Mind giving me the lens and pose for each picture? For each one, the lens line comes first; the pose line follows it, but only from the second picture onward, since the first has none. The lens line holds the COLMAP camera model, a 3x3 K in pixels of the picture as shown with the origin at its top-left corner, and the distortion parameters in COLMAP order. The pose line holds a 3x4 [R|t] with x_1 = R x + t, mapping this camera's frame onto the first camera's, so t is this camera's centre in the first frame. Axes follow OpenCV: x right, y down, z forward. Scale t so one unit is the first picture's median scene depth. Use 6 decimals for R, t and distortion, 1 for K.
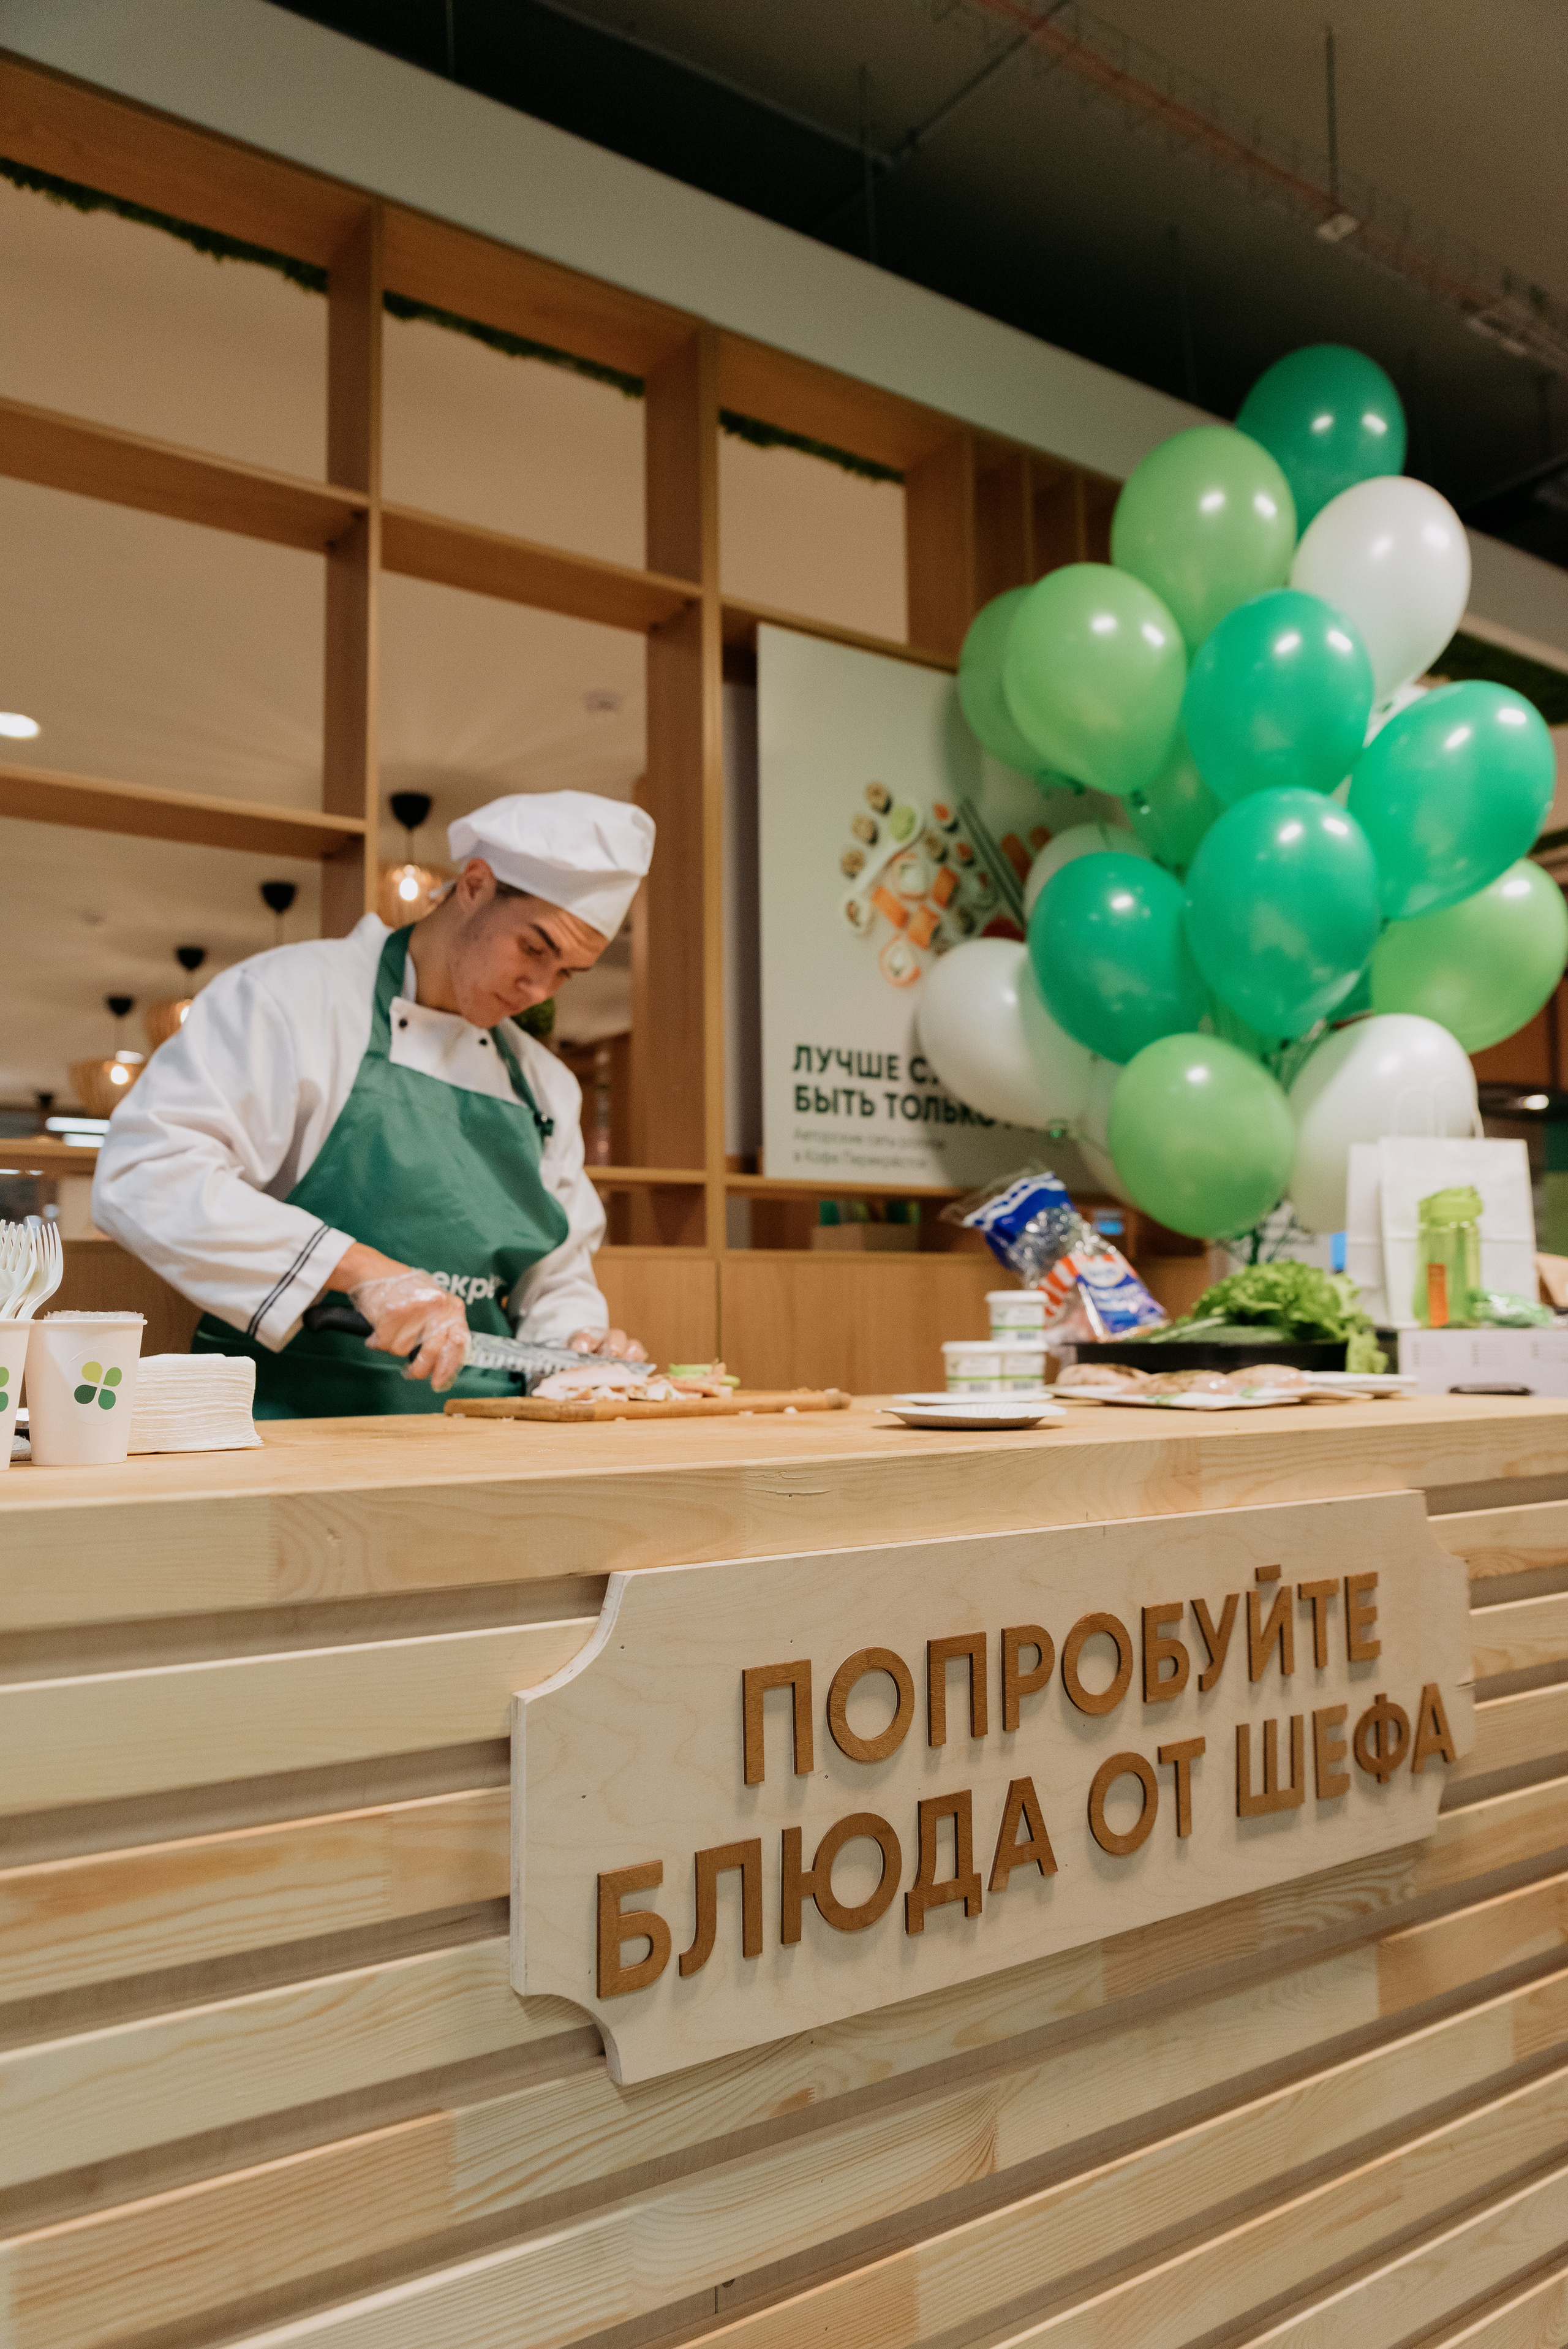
lens RADIAL K [[1695.0, 0, 784.0], [0, 1695.0, 1174.5], [0, 0, 1]] dist [0.027742, -0.117930]
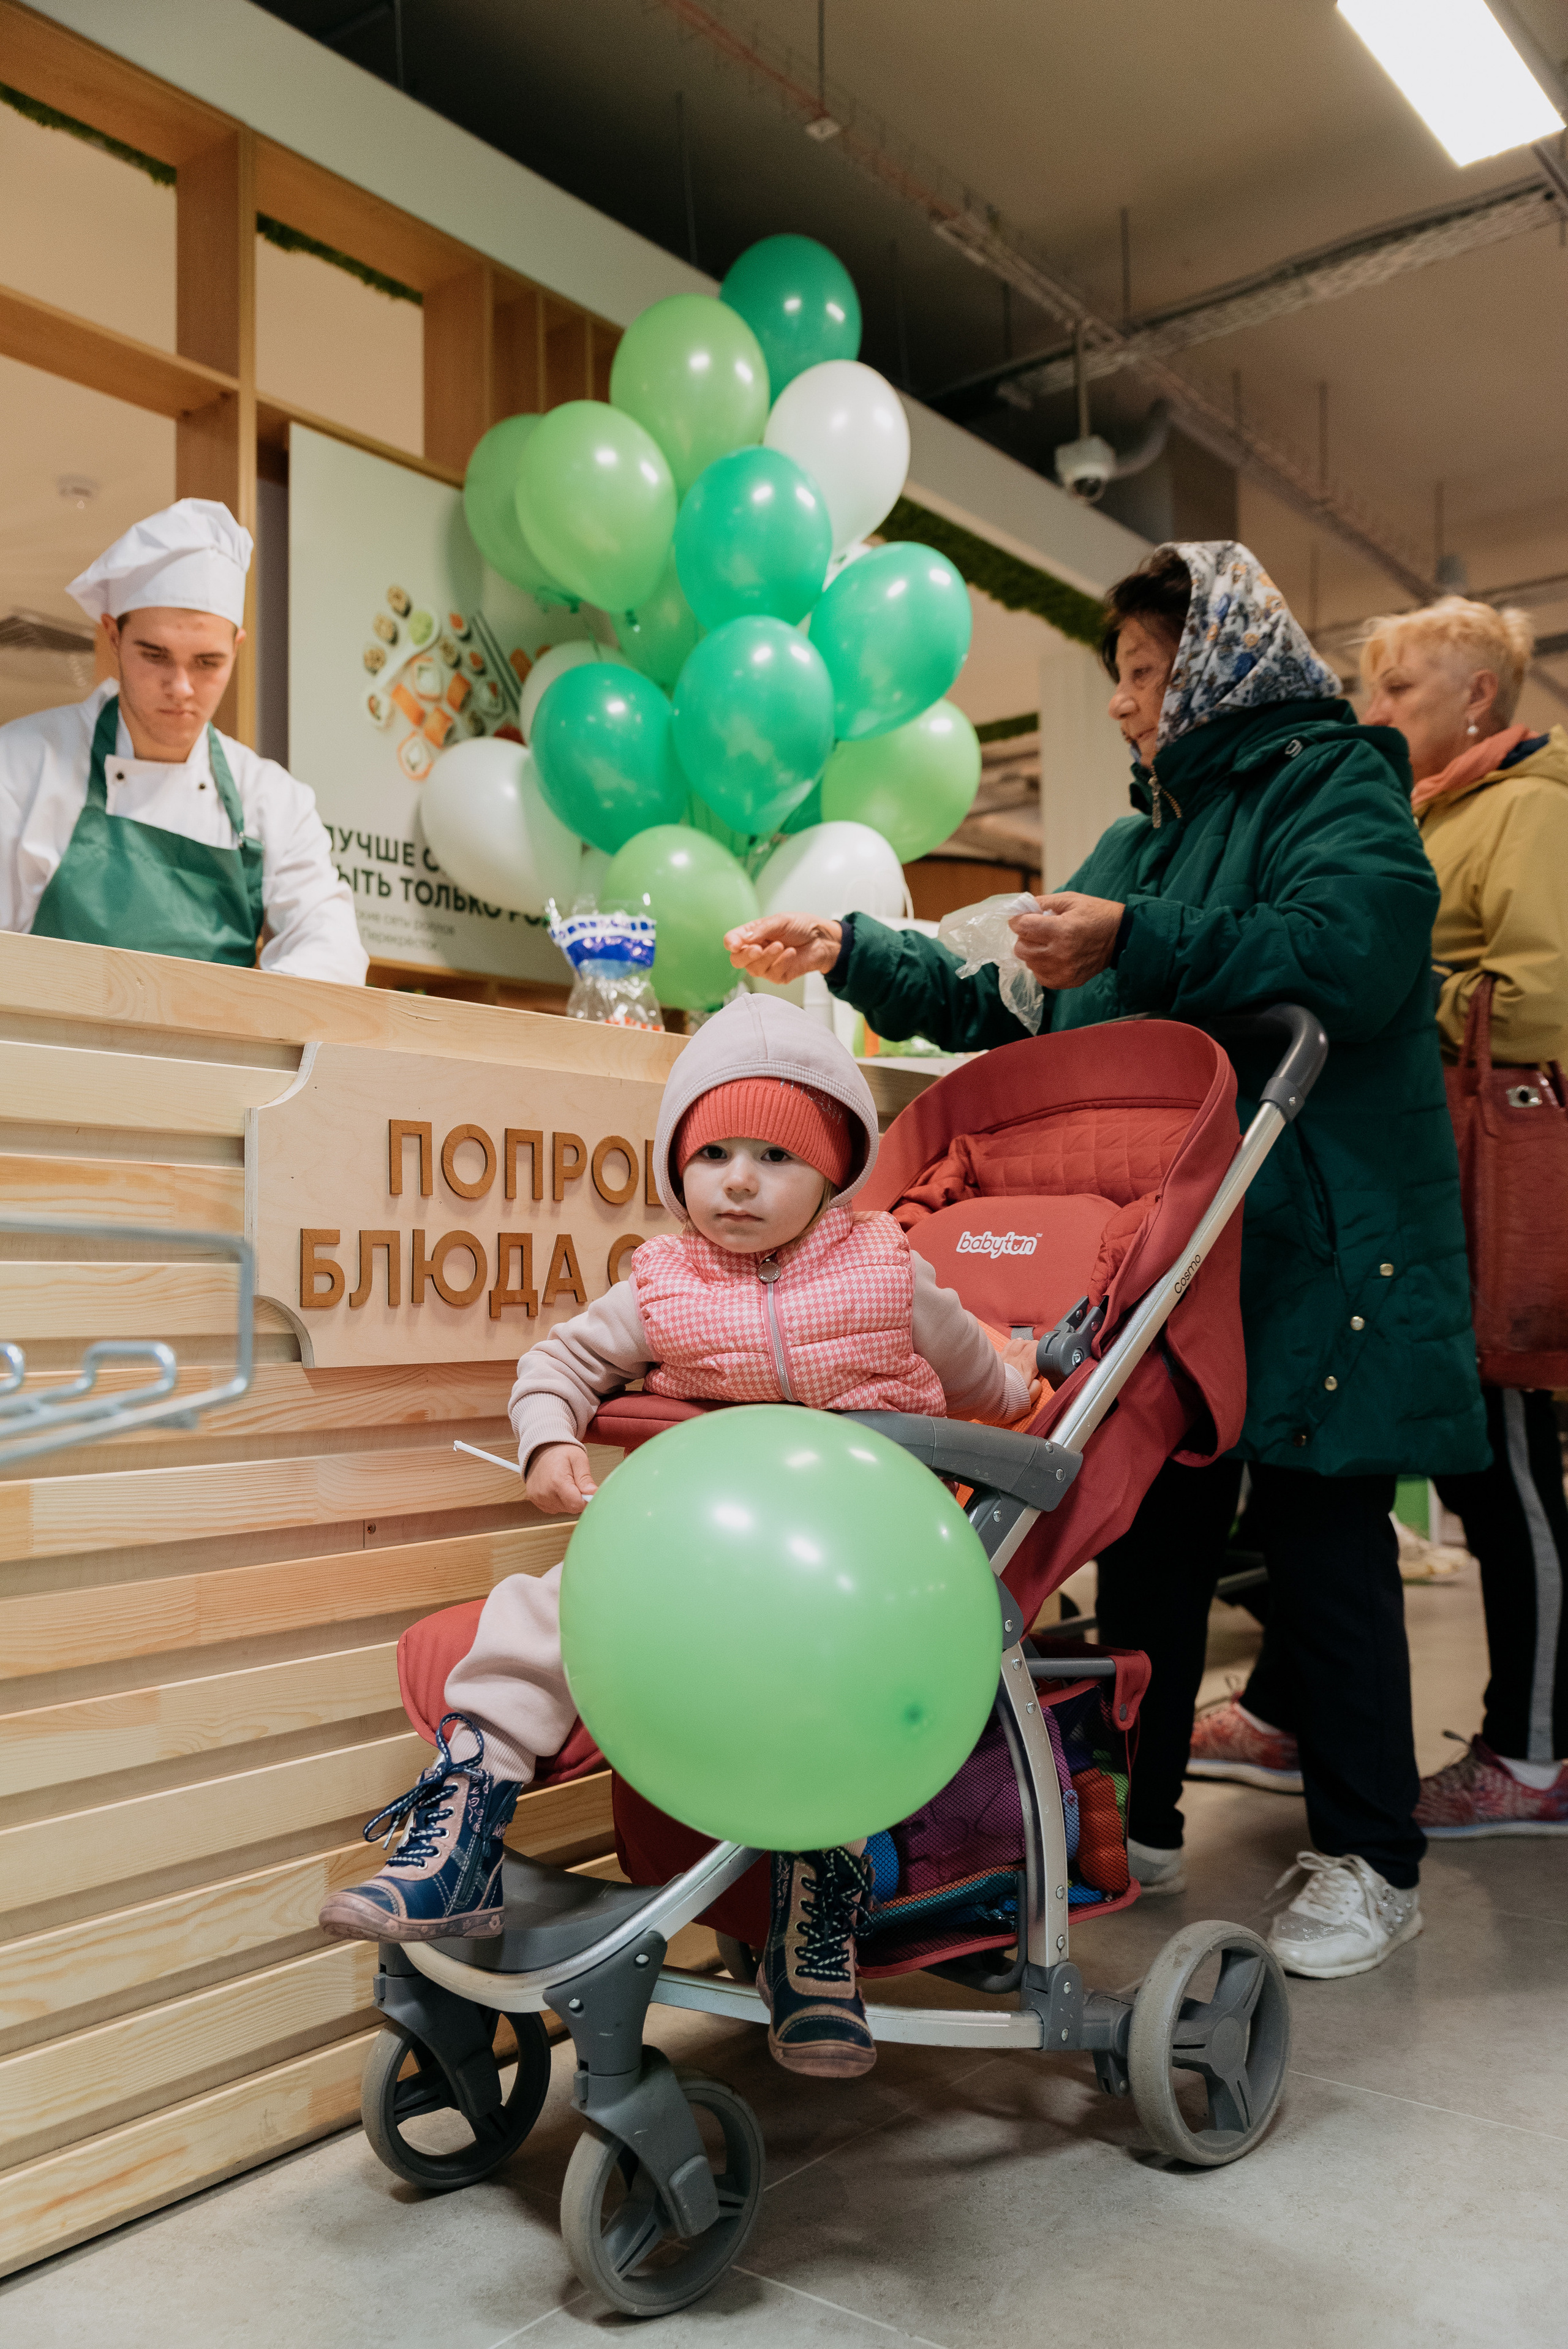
lens RADIAL K [[1874.7, 0, 784.0], [0, 1874.7, 1174.5], [0, 0, 1]] dist [-0.003919, -0.010343]
pose [[0.954776, 0.012088, 0.297081, -0.063256], [-0.025238, 0.998862, 0.040468, 0.091855], [-0.296254, -0.046135, 0.953994, -0.236218]]
